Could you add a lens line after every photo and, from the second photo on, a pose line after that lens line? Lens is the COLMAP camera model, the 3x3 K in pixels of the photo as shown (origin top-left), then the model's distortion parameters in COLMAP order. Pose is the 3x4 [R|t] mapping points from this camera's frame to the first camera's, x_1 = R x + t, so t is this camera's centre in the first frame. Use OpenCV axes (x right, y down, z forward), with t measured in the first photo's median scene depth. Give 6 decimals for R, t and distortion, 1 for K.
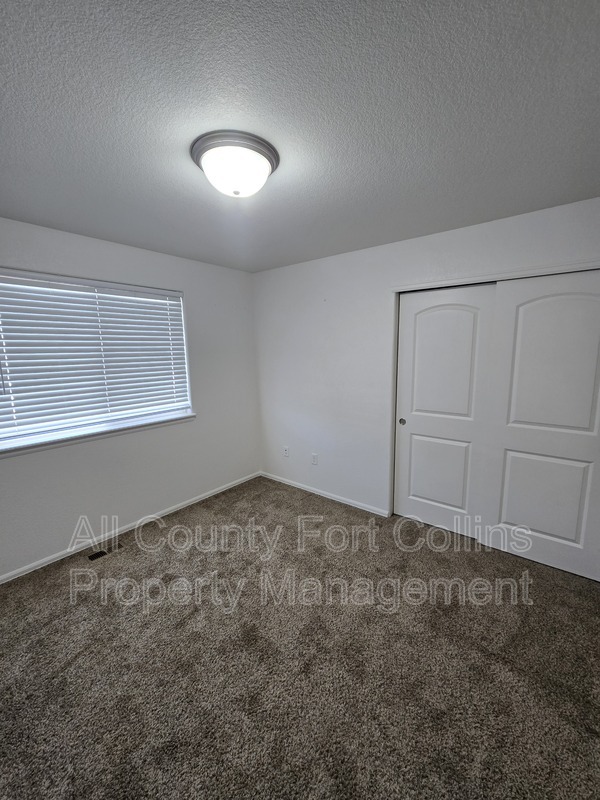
lens RADIAL K [[326.9, 0, 301.1], [0, 326.9, 402.3], [0, 0, 1]] dist [0.001183, -0.000638]
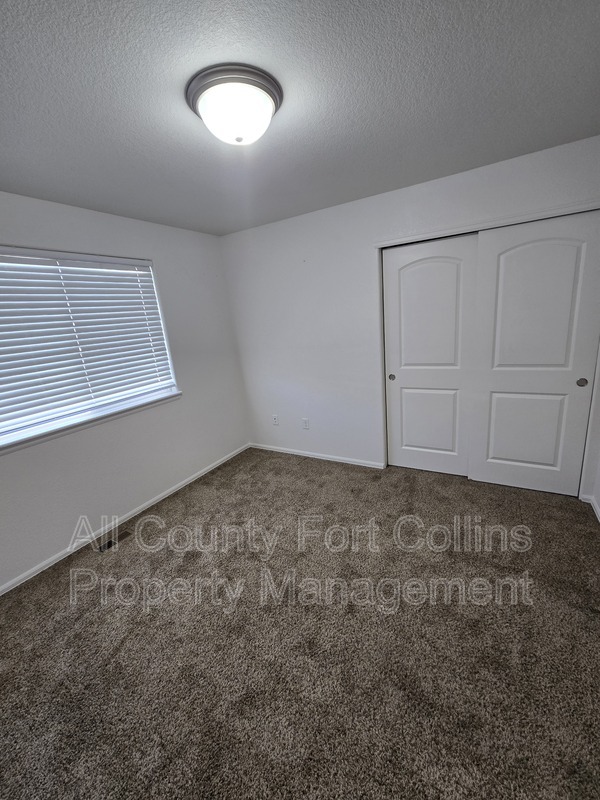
lens RADIAL K [[326.9, 0, 301.1], [0, 326.9, 402.3], [0, 0, 1]] dist [0.001183, -0.000638]
pose [[0.986615, -0.109542, 0.120799, -0.166651], [0.097794, 0.990246, 0.099247, 0.009983], [-0.130492, -0.086105, 0.987703, 0.008737]]
